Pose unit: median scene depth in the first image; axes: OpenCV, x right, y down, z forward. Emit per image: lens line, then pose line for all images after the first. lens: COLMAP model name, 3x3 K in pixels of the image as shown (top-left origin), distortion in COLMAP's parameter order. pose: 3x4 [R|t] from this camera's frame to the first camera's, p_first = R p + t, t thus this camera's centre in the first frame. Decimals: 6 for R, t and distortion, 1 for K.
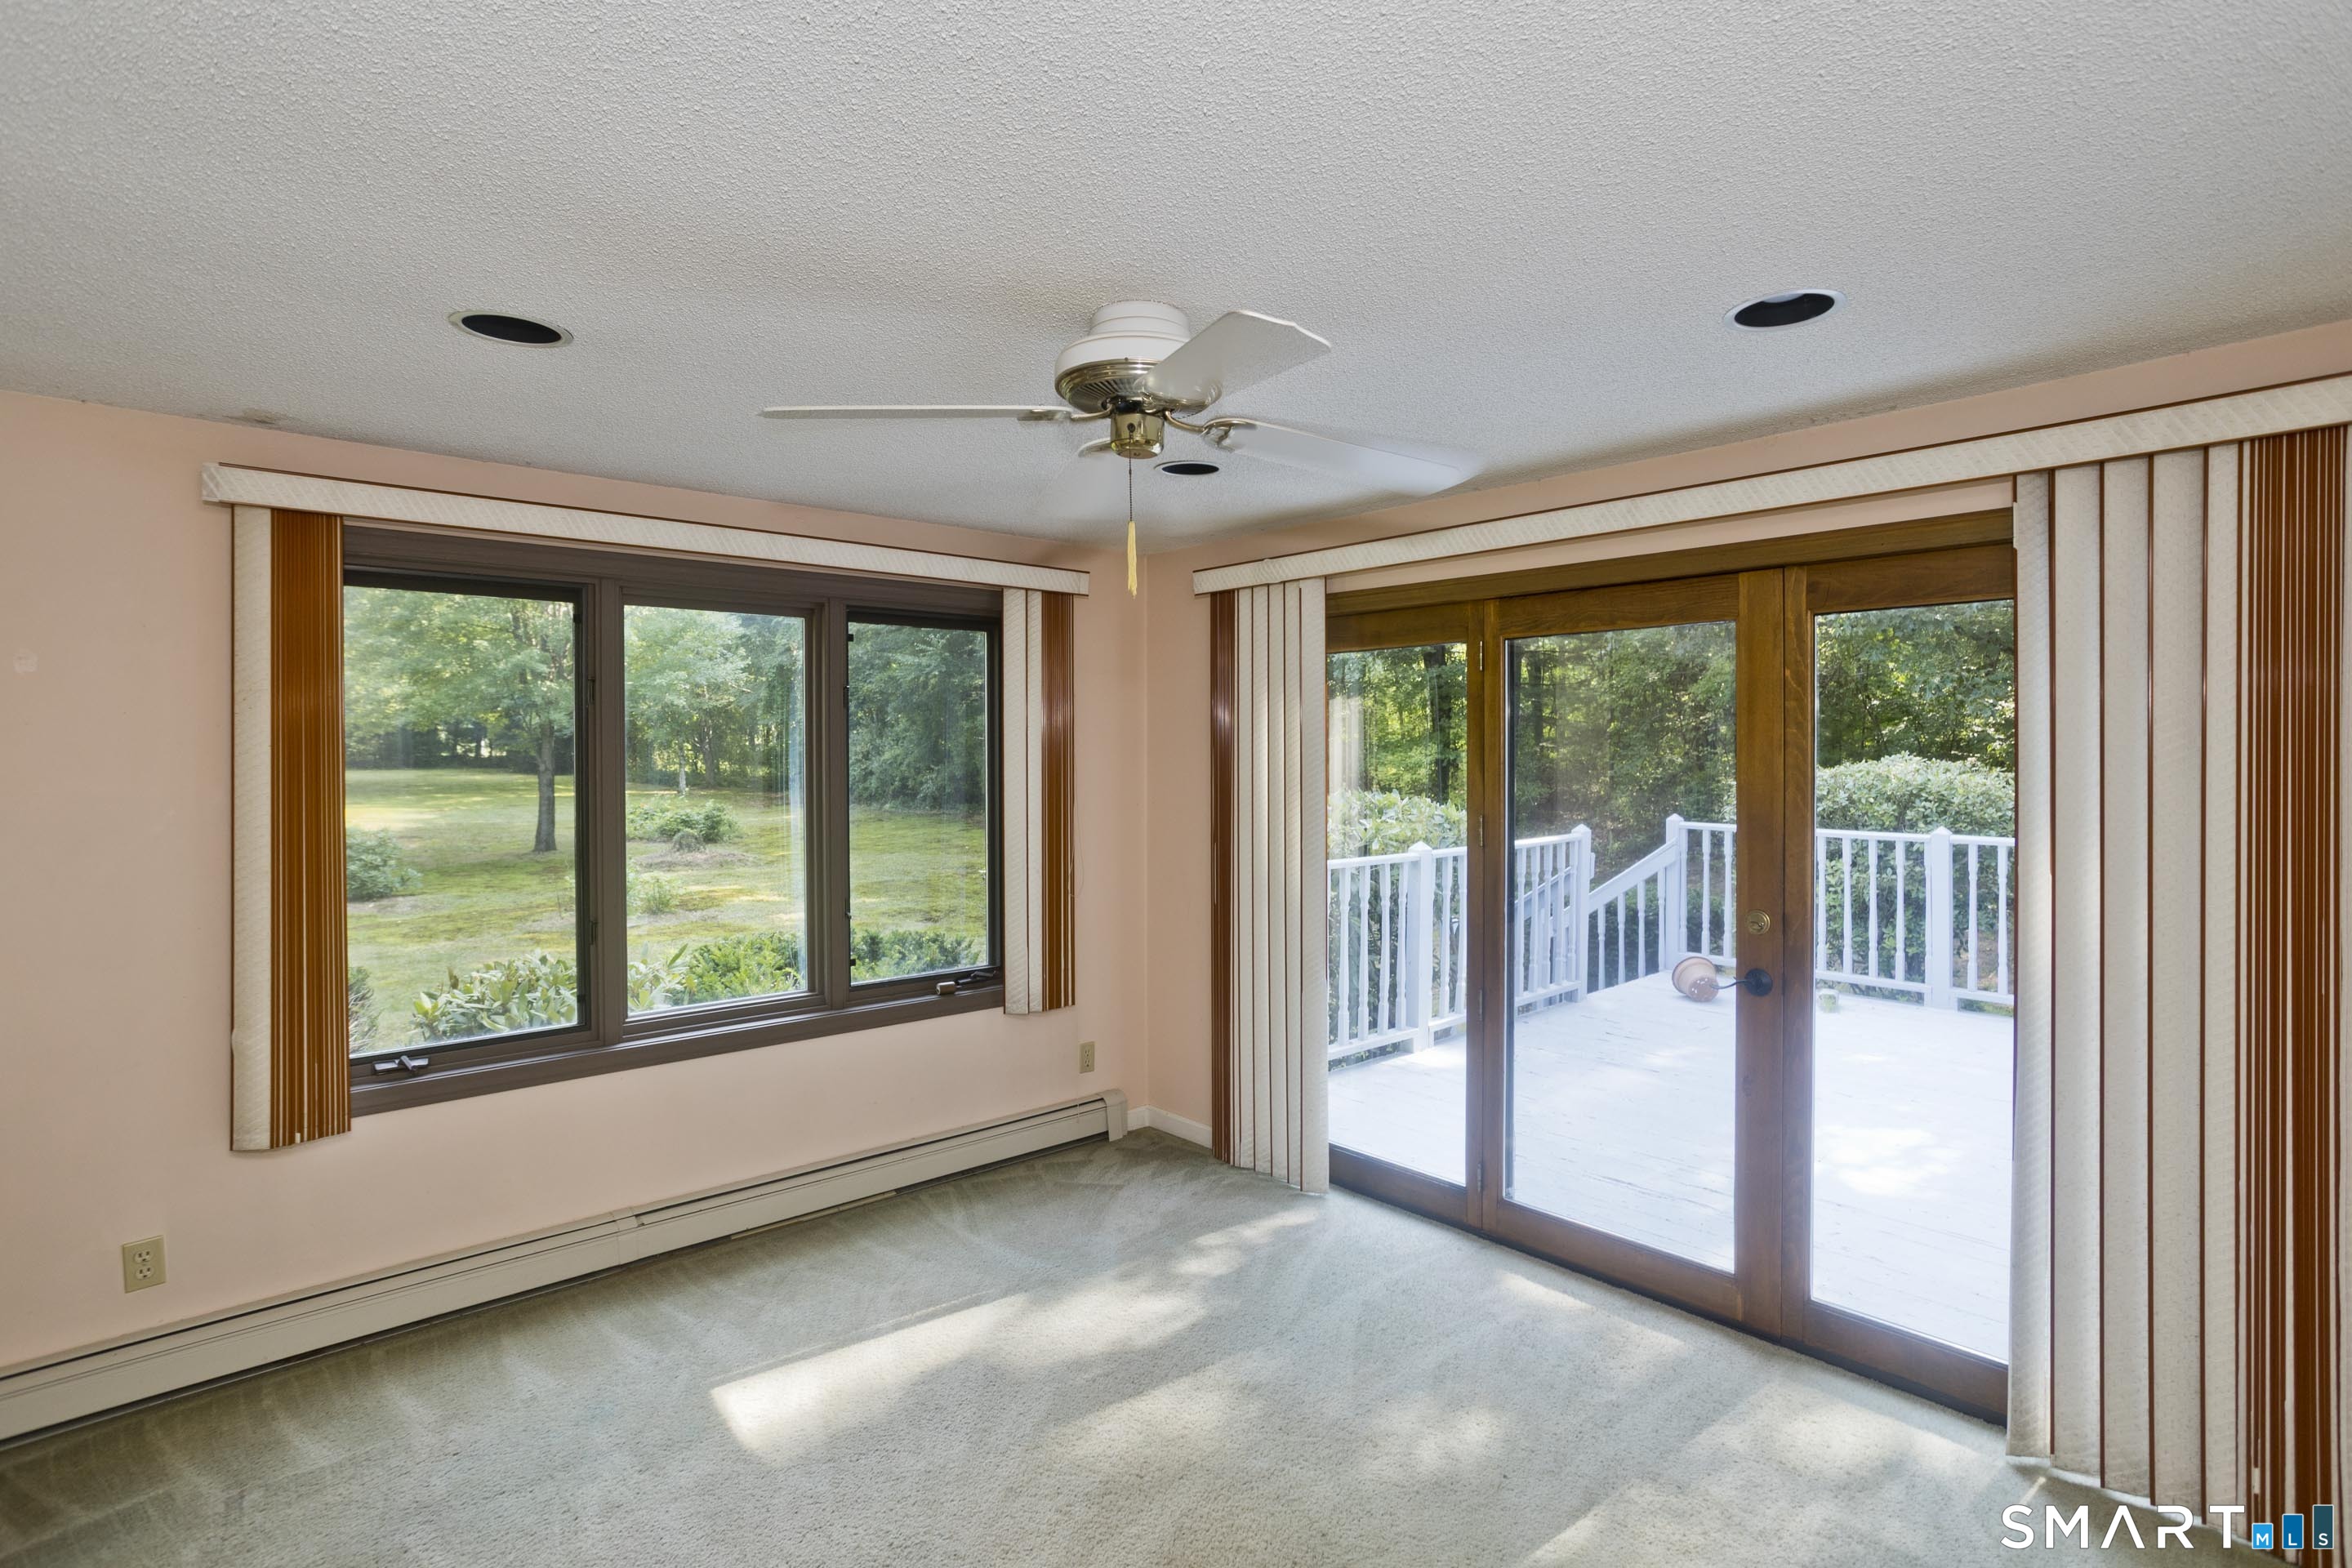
lens RADIAL K [[1171.9, 0, 1167.7], [0, 1171.9, 755.3], [0, 0, 1]] dist [-0.019887, 0.015375]
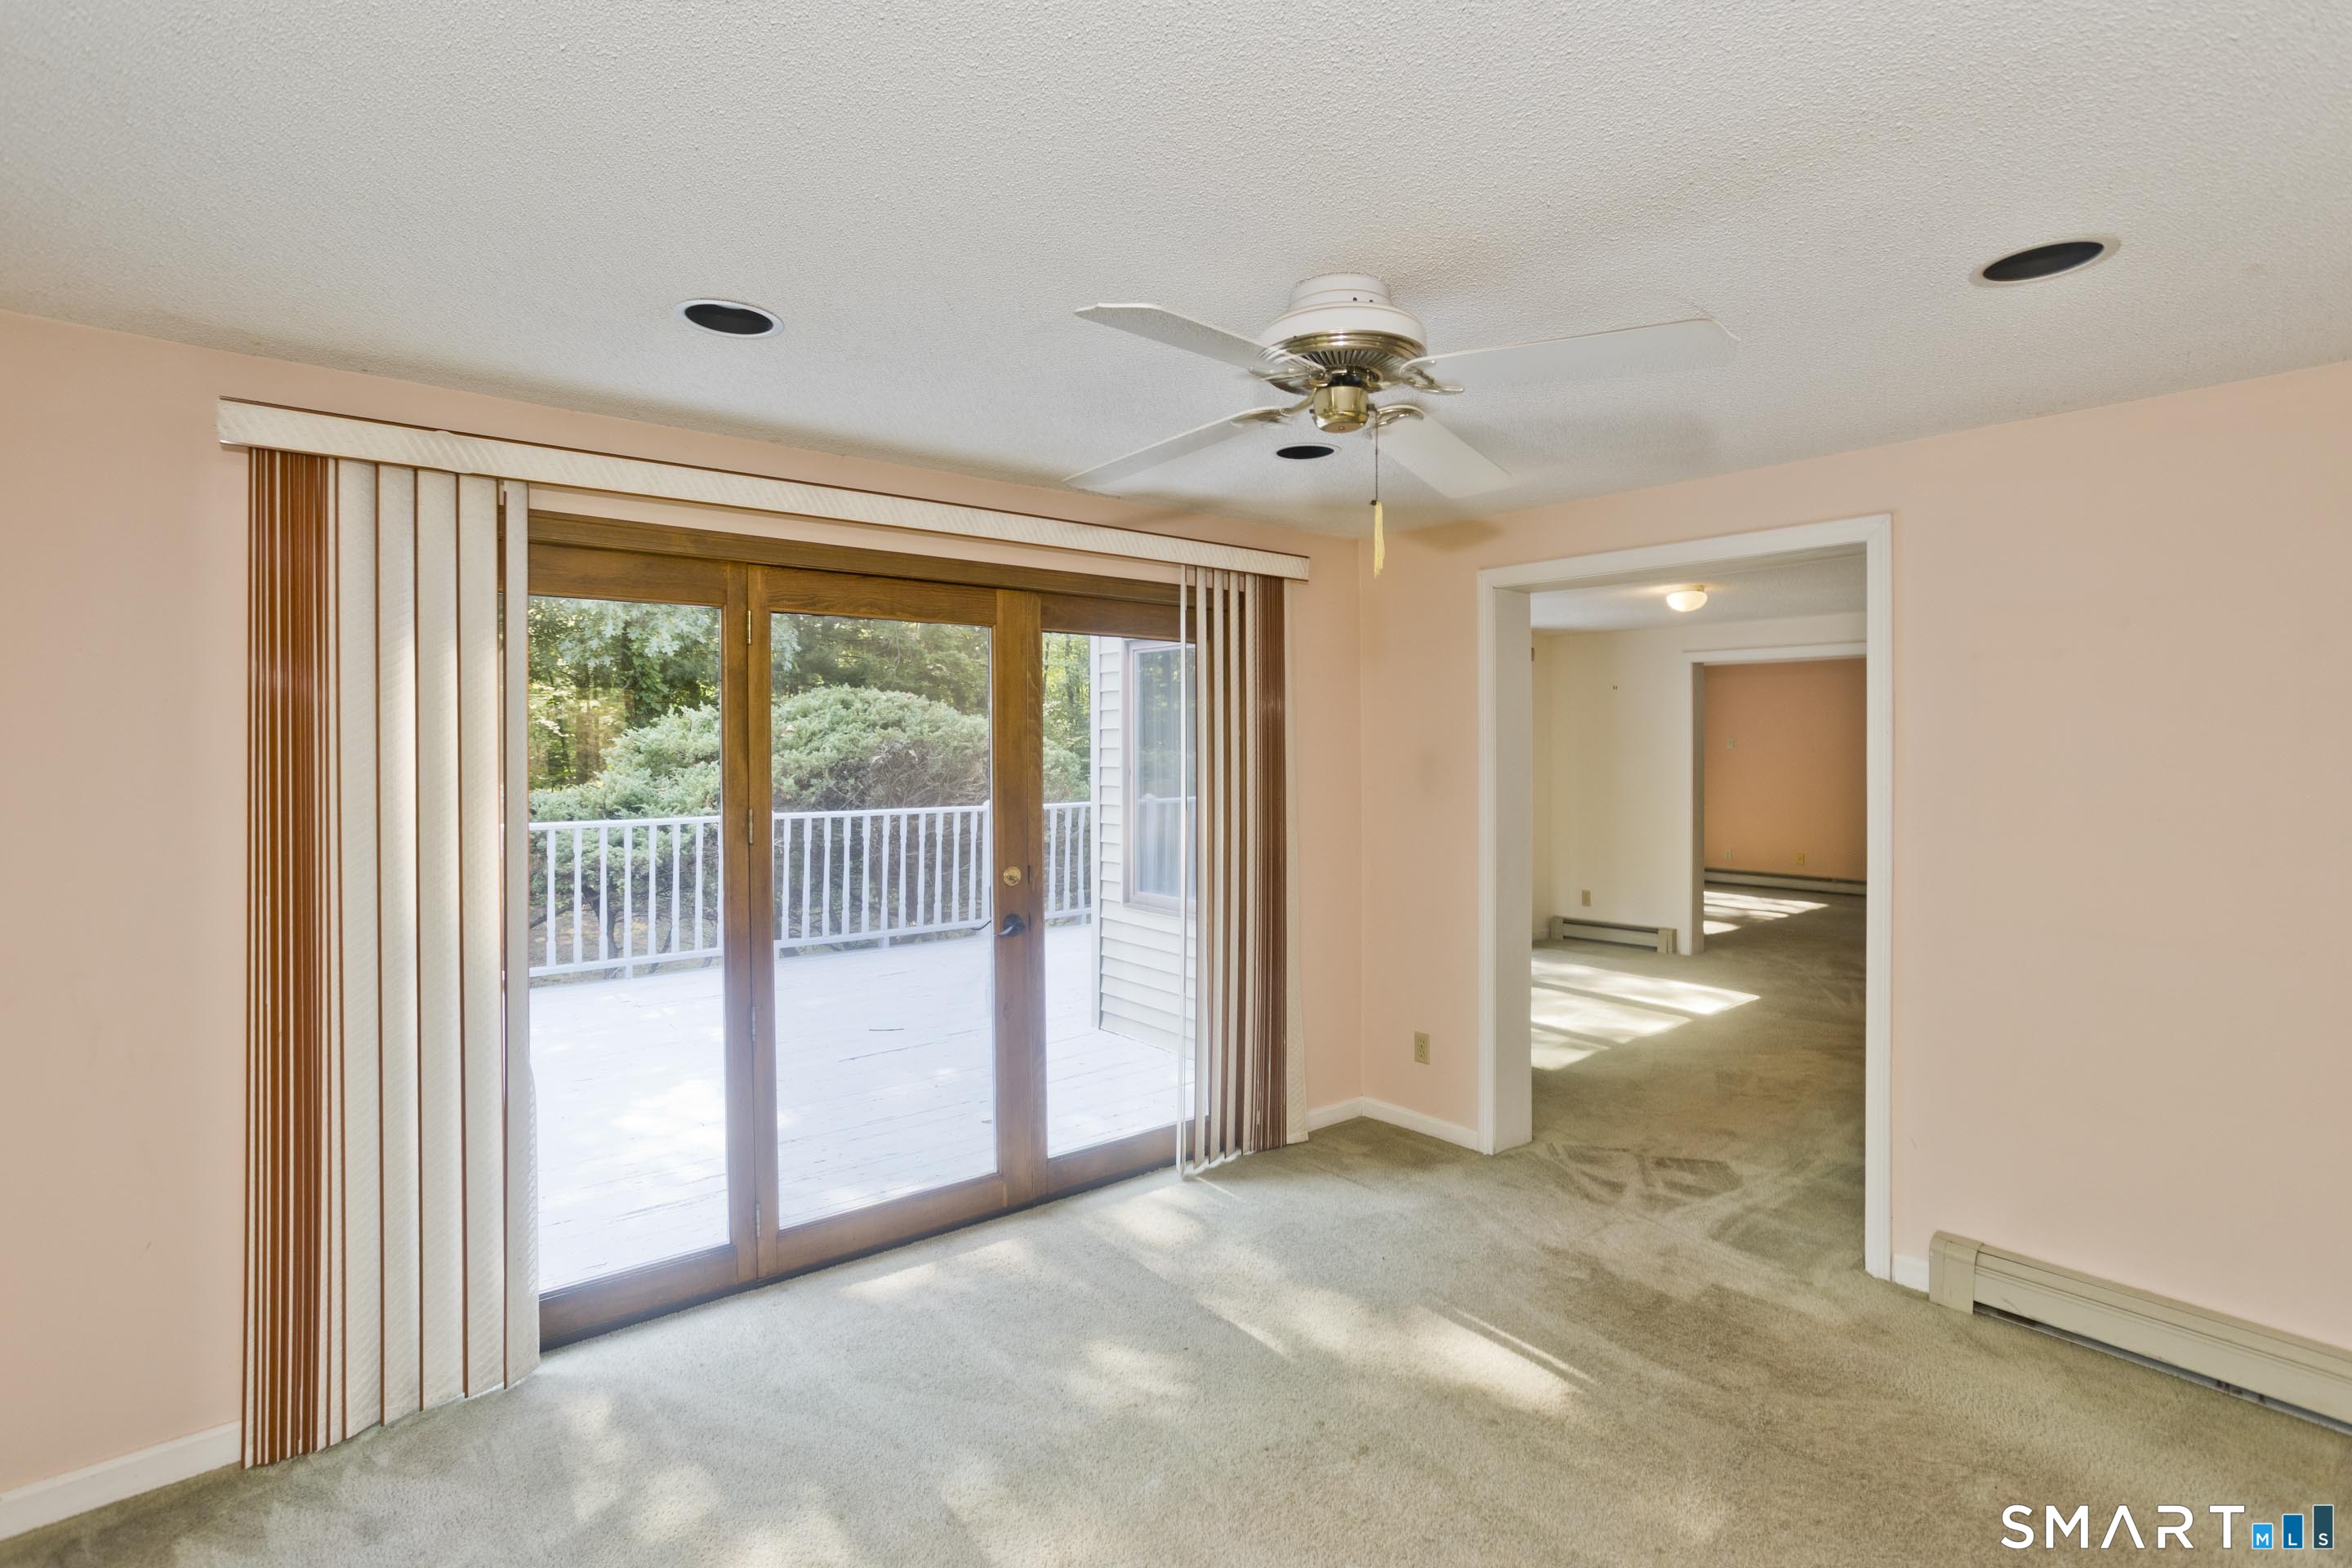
lens RADIAL K [[1171.9, 0, 1166.6], [0, 1171.9, 761.8], [0, 0, 1]] dist [-0.019887, 0.015375]
pose [[0.030301, -0.020099, 0.999339, -0.562880], [0.000664, 0.999798, 0.020088, -0.002001], [-0.999541, 0.000055, 0.030308, 0.627735]]
